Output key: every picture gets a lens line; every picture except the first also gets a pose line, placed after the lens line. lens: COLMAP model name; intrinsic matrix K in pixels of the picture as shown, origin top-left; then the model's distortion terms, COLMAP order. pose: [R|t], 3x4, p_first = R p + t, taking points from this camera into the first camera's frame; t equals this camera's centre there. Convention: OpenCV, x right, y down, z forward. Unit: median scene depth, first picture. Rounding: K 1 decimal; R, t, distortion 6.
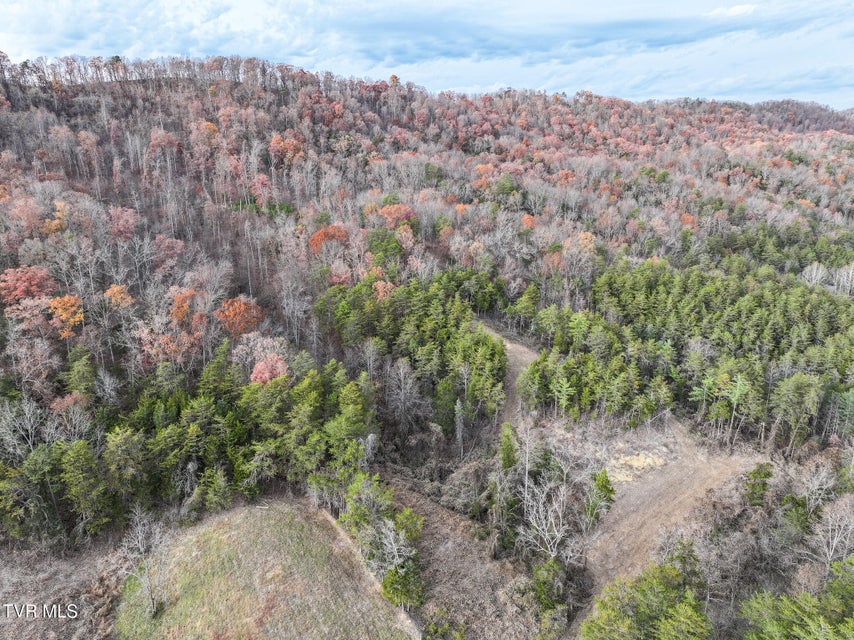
lens RADIAL K [[596.9, 0, 427.0], [0, 596.9, 320.0], [0, 0, 1]] dist [-0.005722, 0.010868]
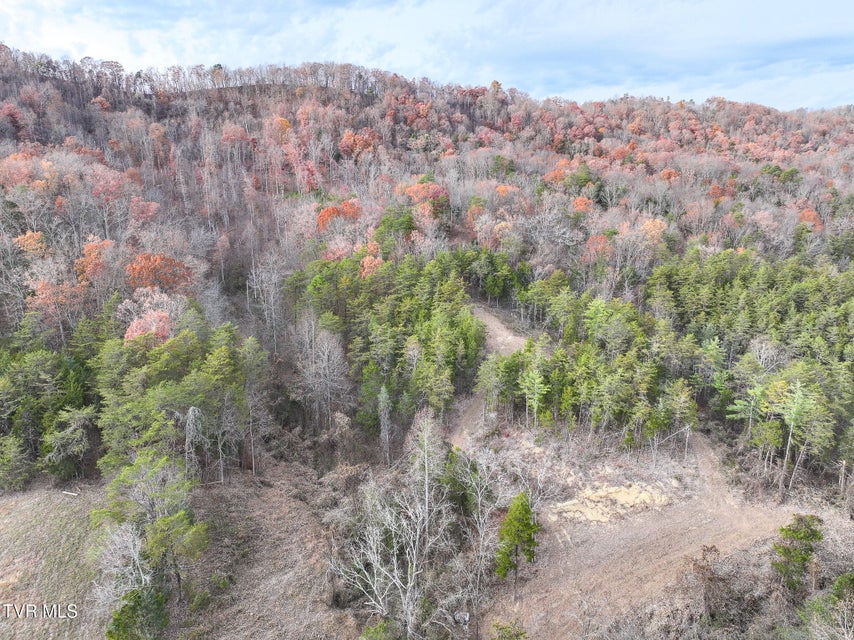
lens RADIAL K [[596.9, 0, 427.0], [0, 596.9, 320.0], [0, 0, 1]] dist [-0.005722, 0.010868]
pose [[0.975830, 0.050418, -0.212638, 0.109705], [-0.060208, 0.997391, -0.039818, 0.031834], [0.210075, 0.051658, 0.976320, 0.112457]]
